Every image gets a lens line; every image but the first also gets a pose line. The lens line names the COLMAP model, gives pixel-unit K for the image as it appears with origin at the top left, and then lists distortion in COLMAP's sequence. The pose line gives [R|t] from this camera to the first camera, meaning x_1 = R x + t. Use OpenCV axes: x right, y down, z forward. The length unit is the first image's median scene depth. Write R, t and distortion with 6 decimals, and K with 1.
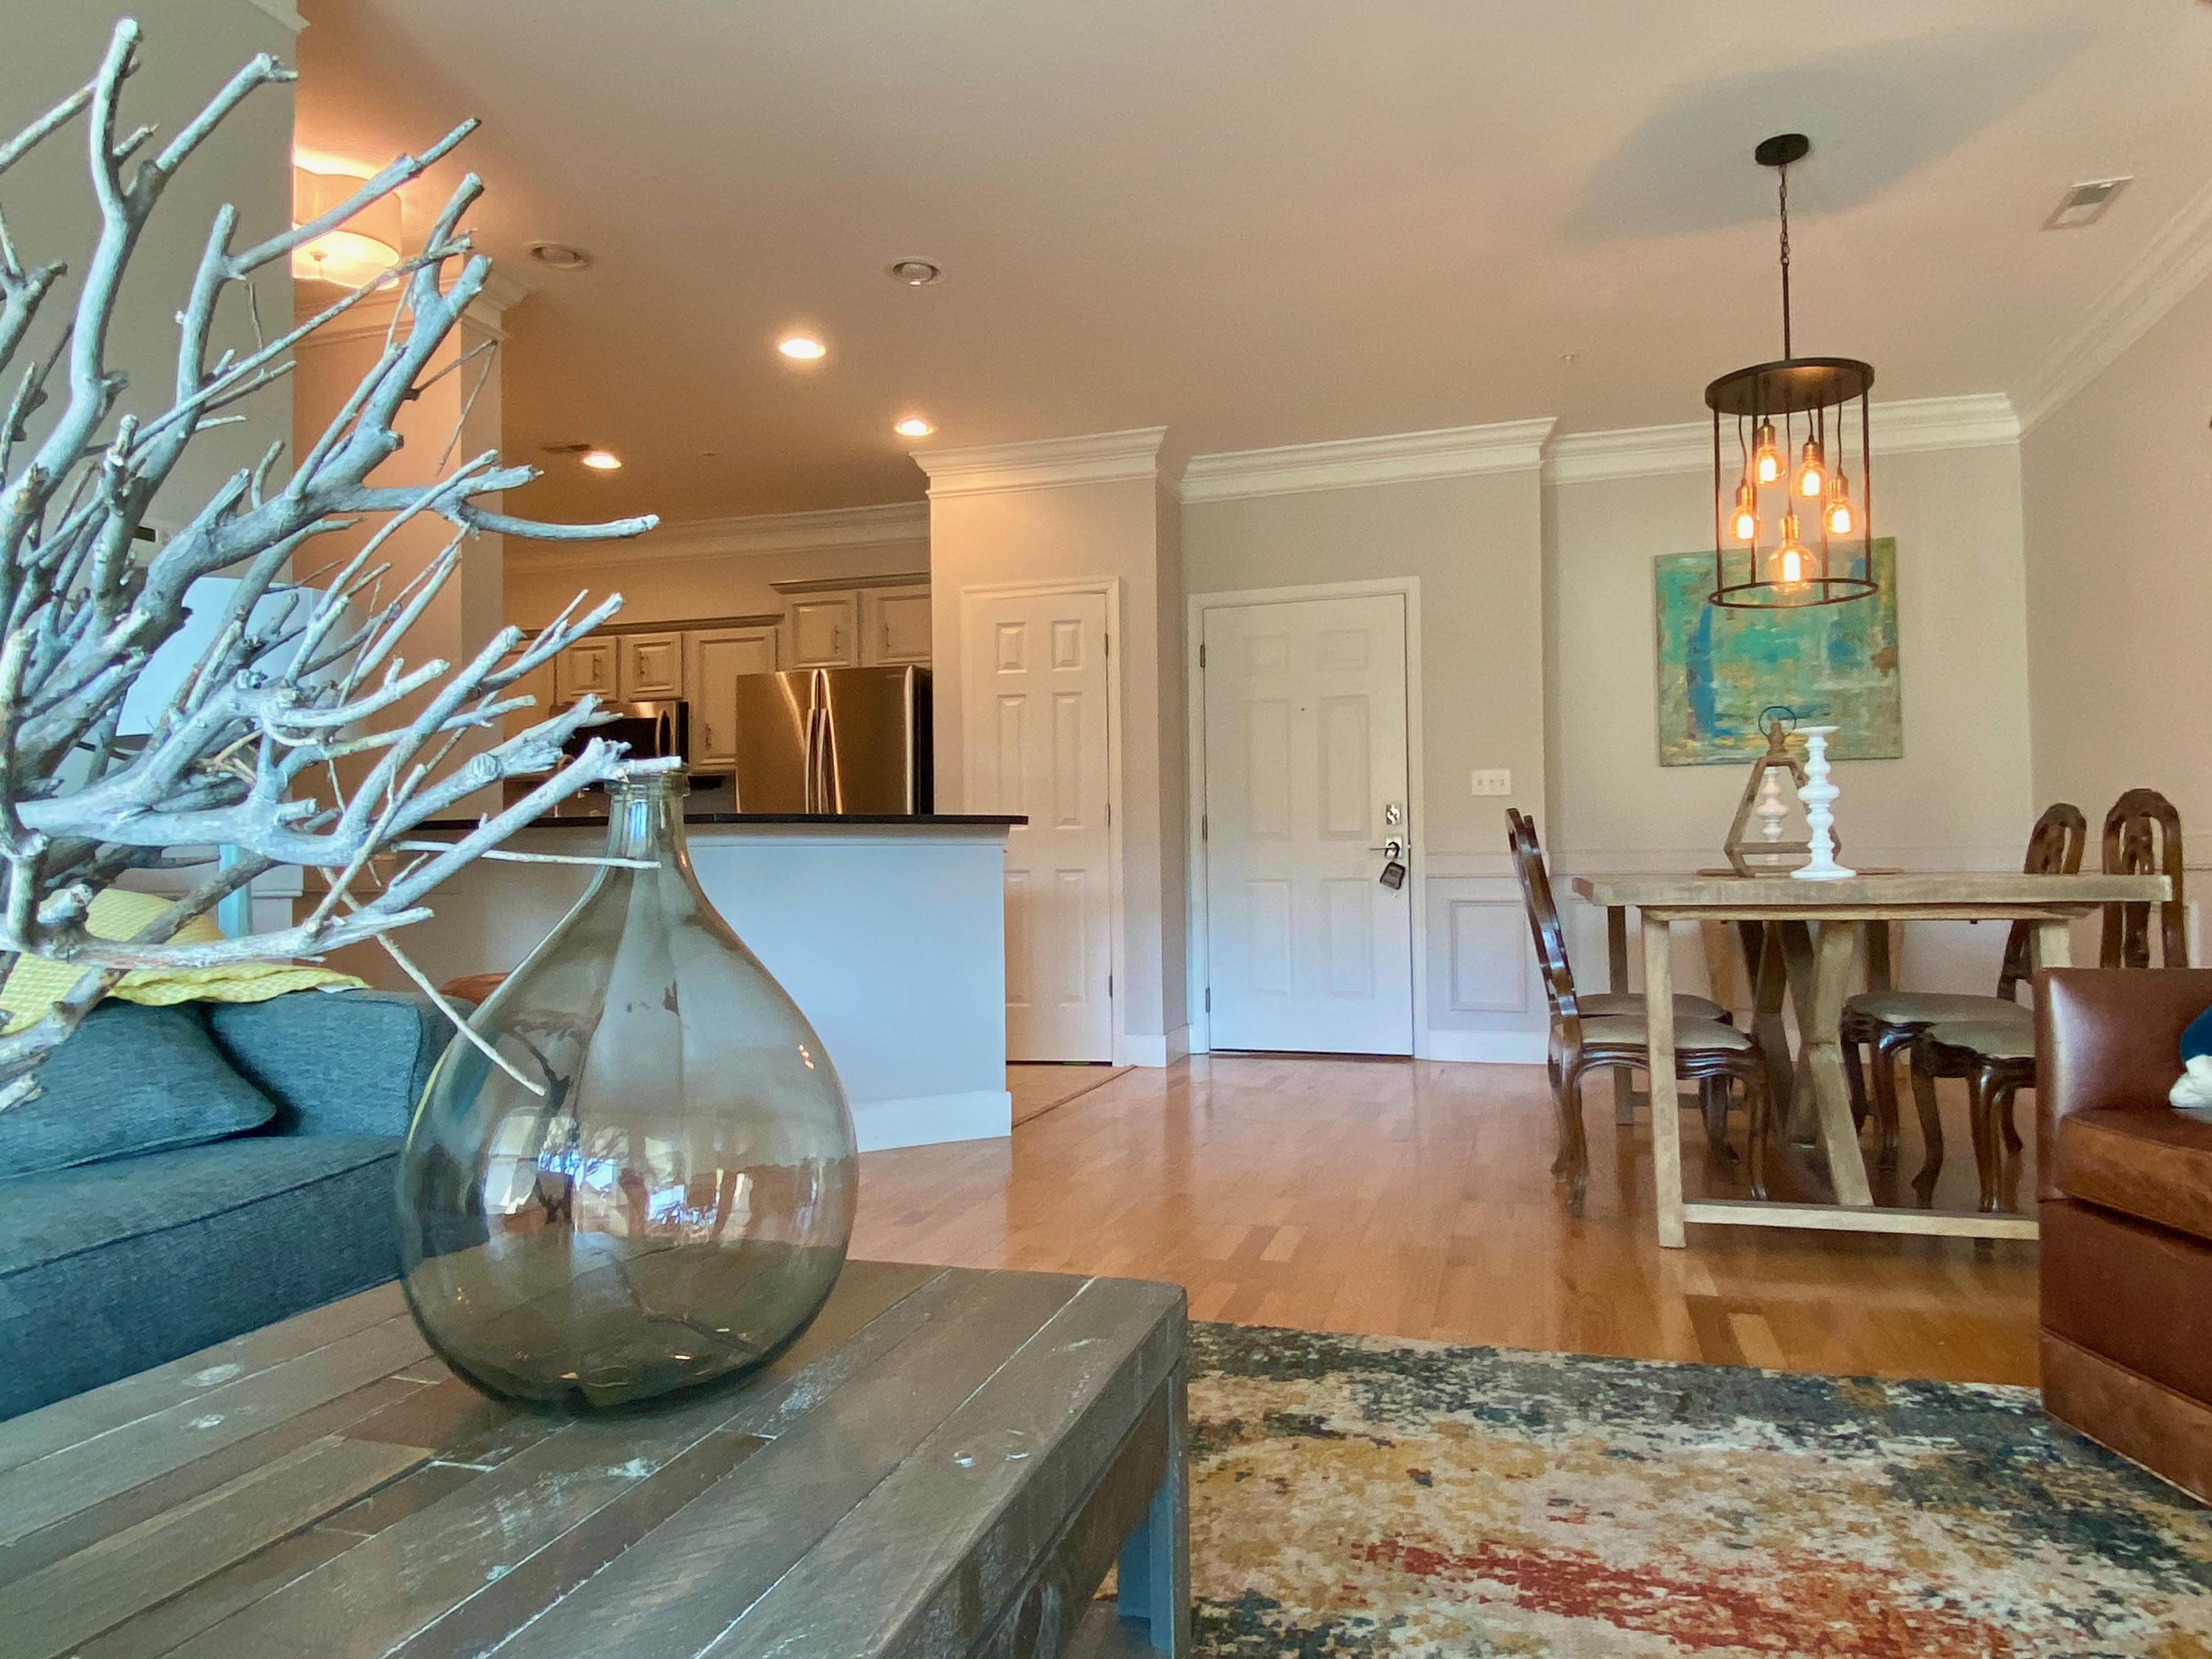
lens RADIAL K [[1414.5, 0, 1106.6], [0, 1414.5, 828.5], [0, 0, 1]] dist [0.056171, -0.051924]
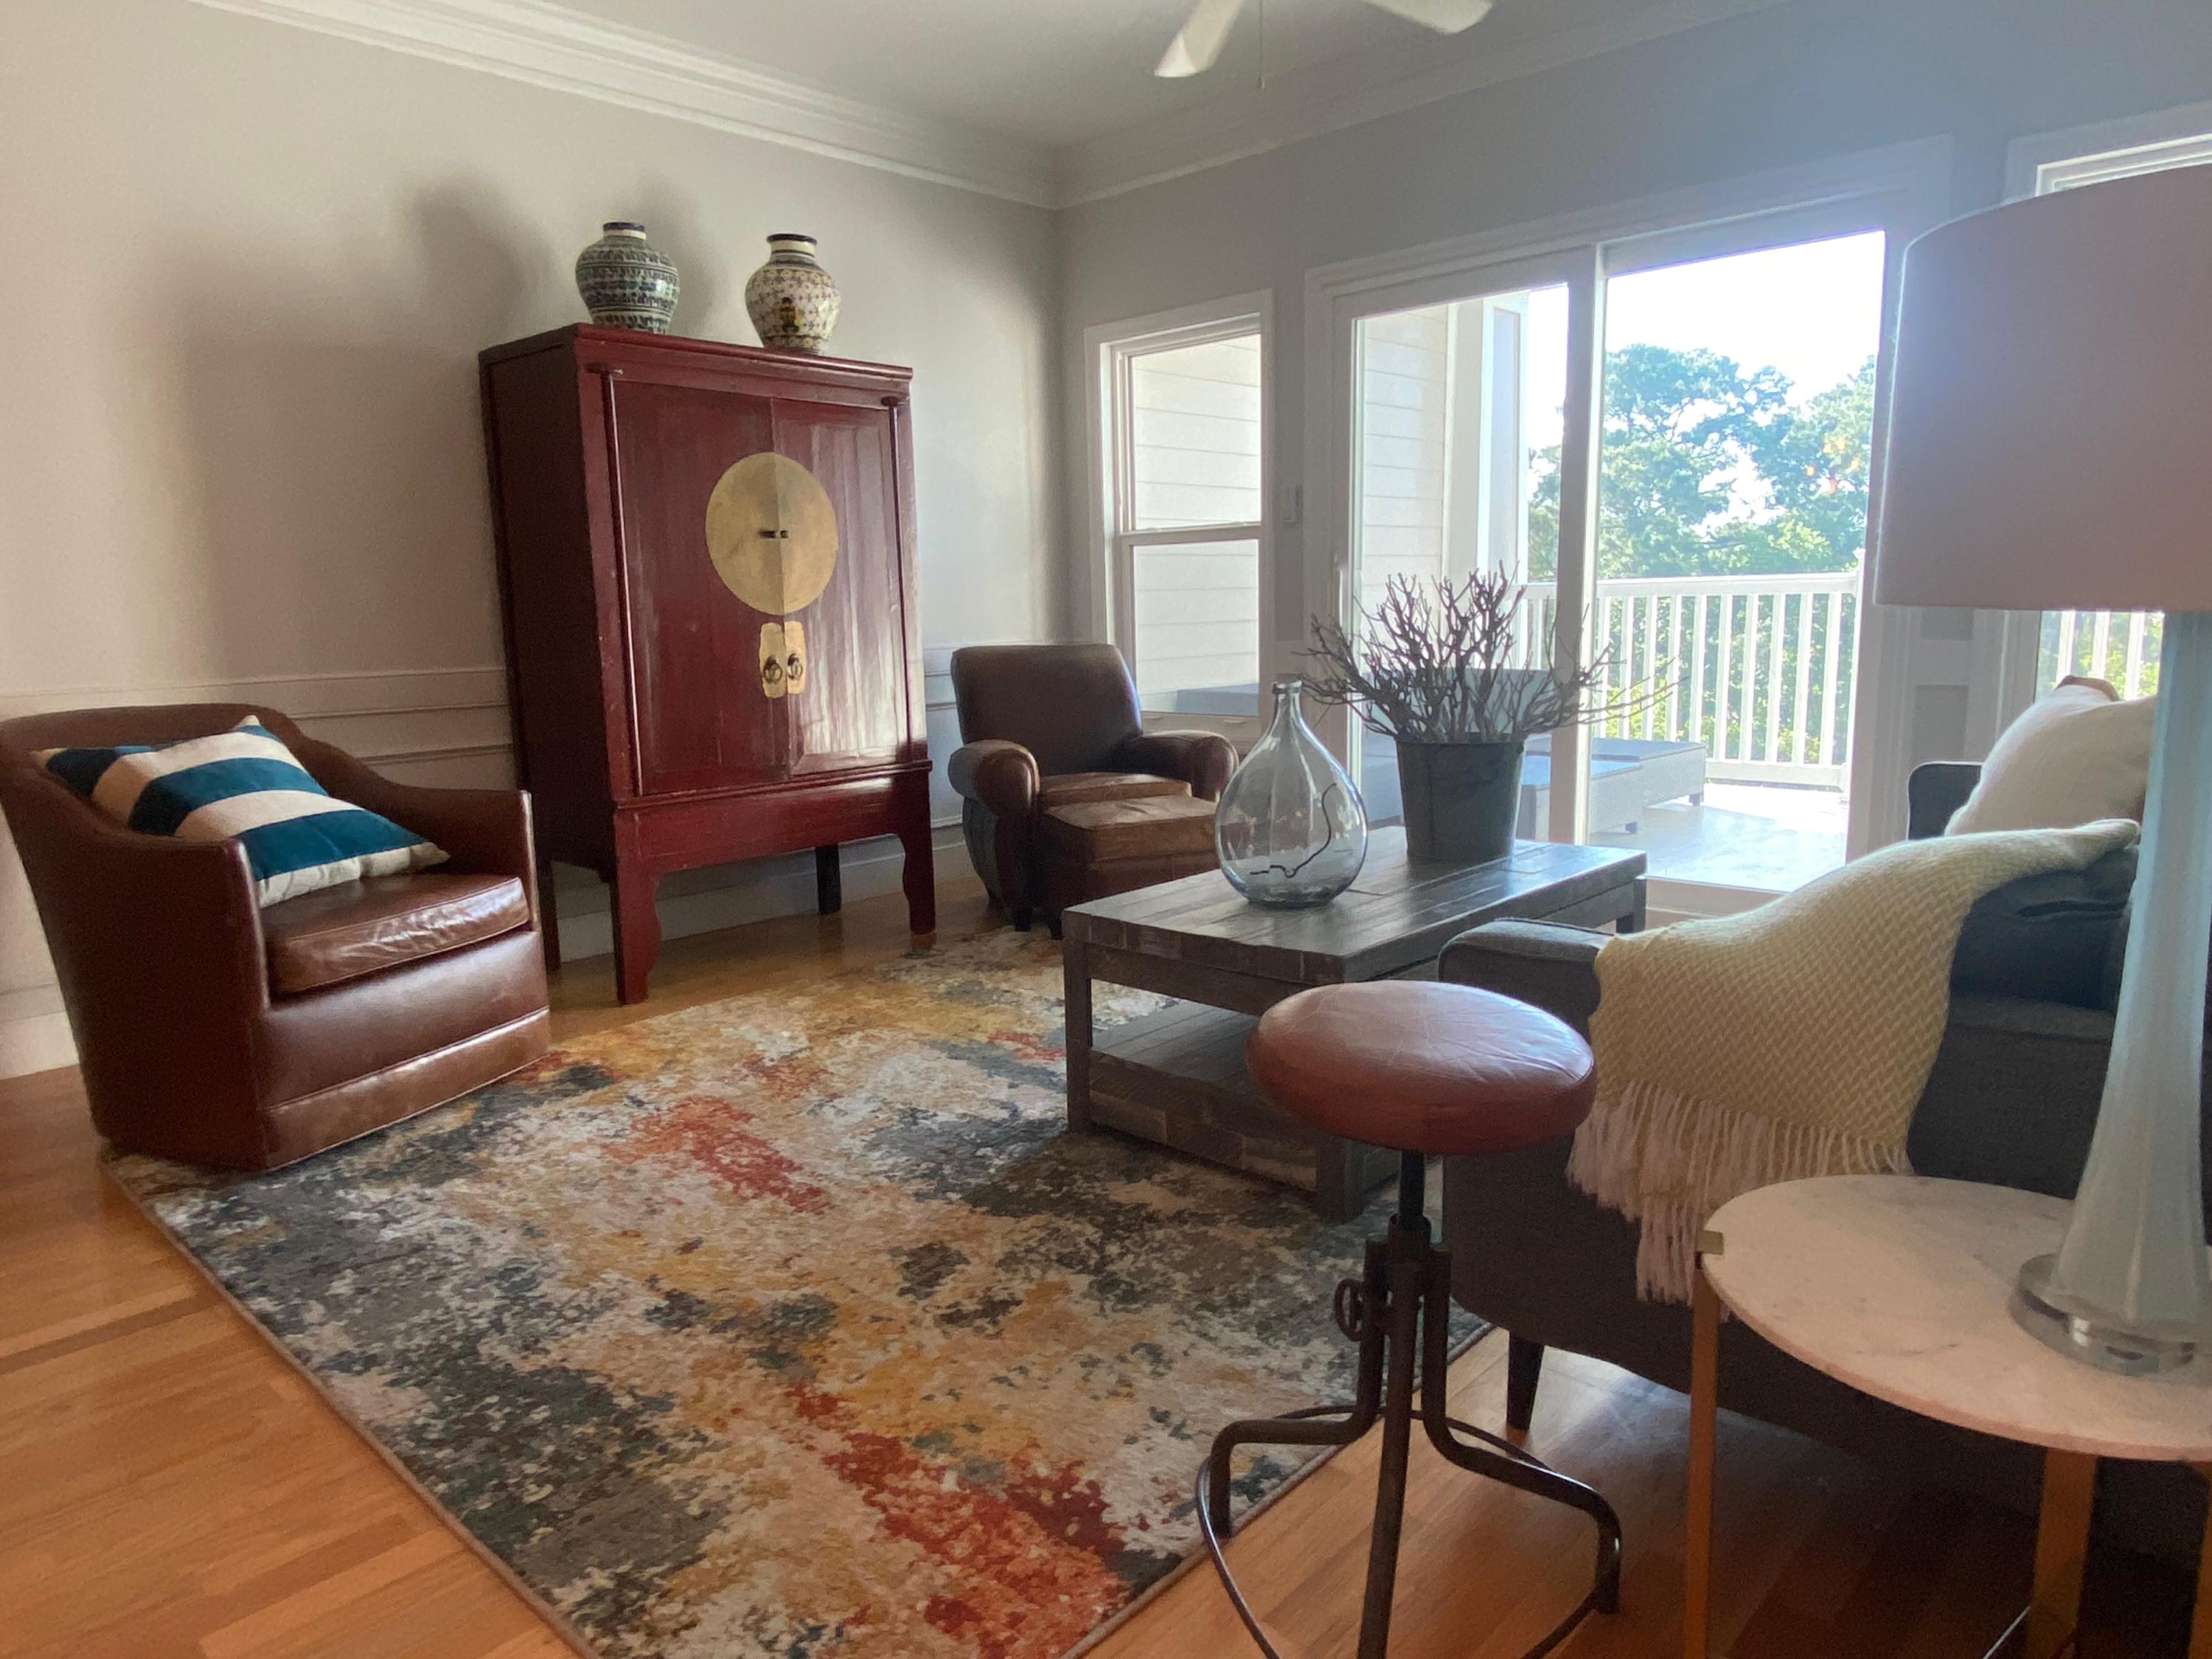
lens RADIAL K [[1414.5, 0, 1128.6], [0, 1414.5, 845.9], [0, 0, 1]] dist [0.056171, -0.051924]
pose [[-0.901270, -0.045277, 0.430885, -0.278332], [0.018580, 0.989570, 0.142848, -0.029097], [-0.432859, 0.136750, -0.891029, 0.811462]]
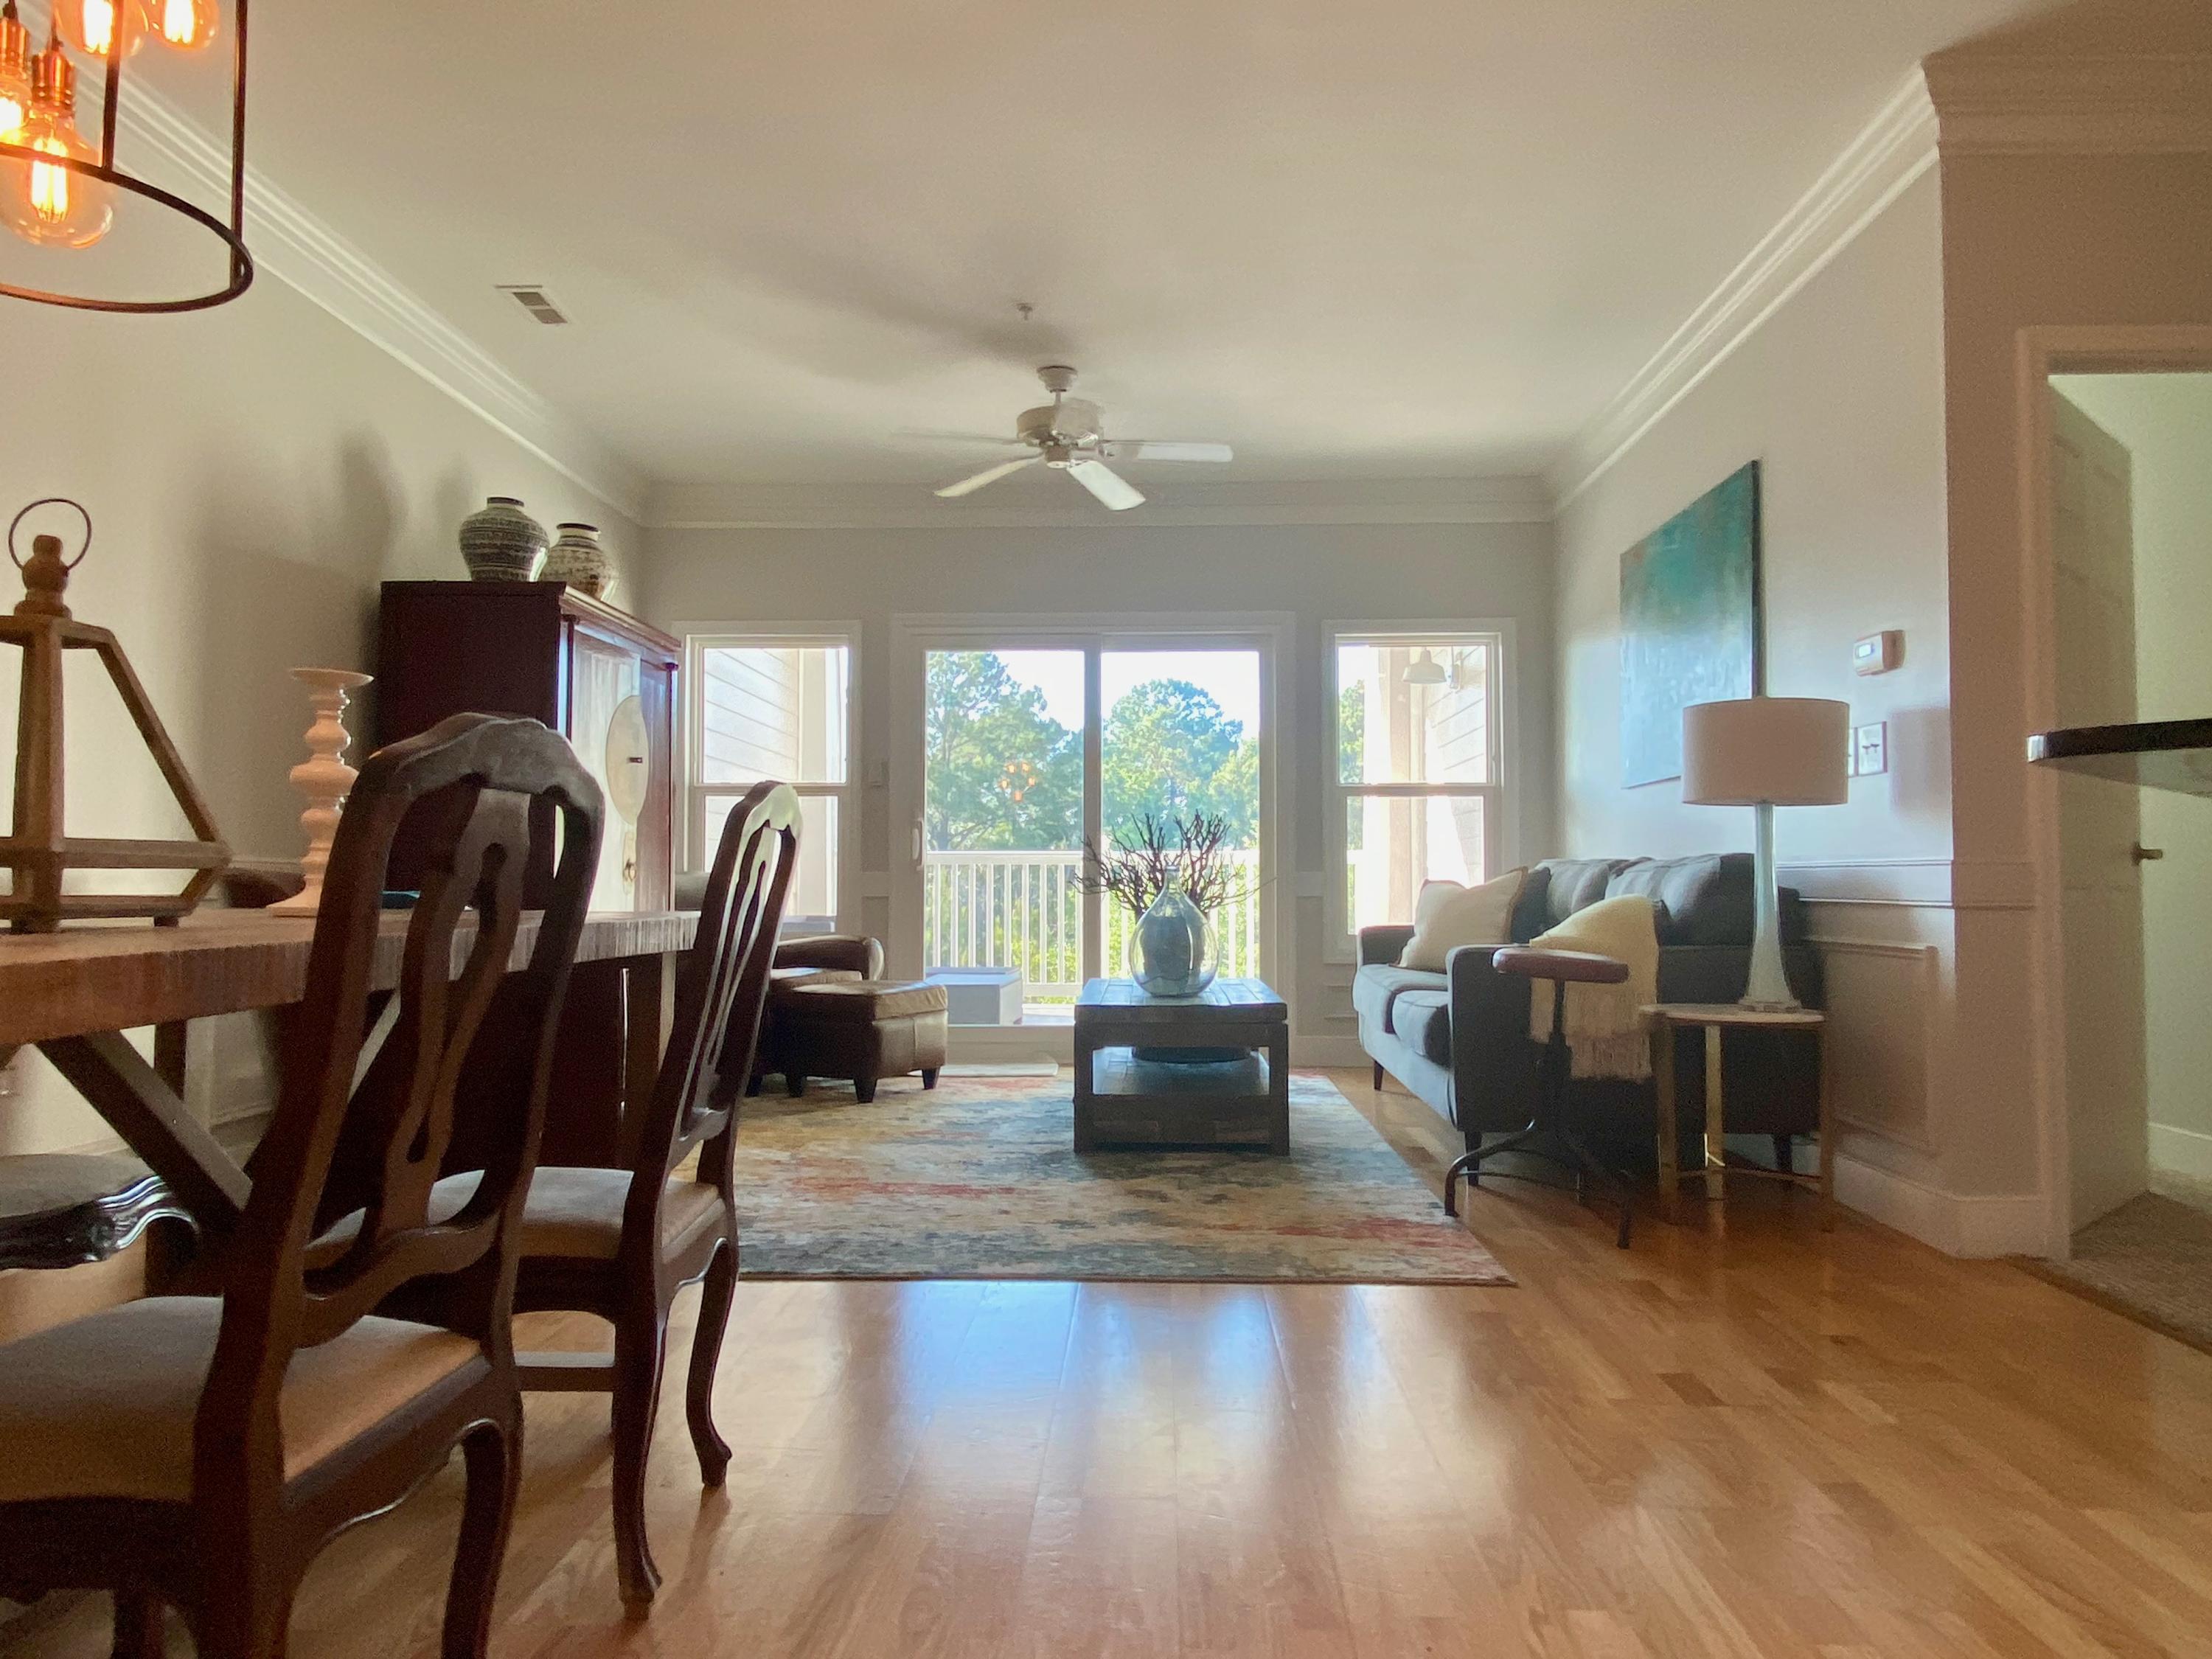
lens RADIAL K [[1414.5, 0, 1101.7], [0, 1414.5, 823.4], [0, 0, 1]] dist [0.056171, -0.051924]
pose [[-0.969102, -0.006251, -0.246582, 0.232795], [0.012531, 0.997140, -0.074529, 0.035341], [0.246342, -0.075316, -0.966252, 1.222732]]
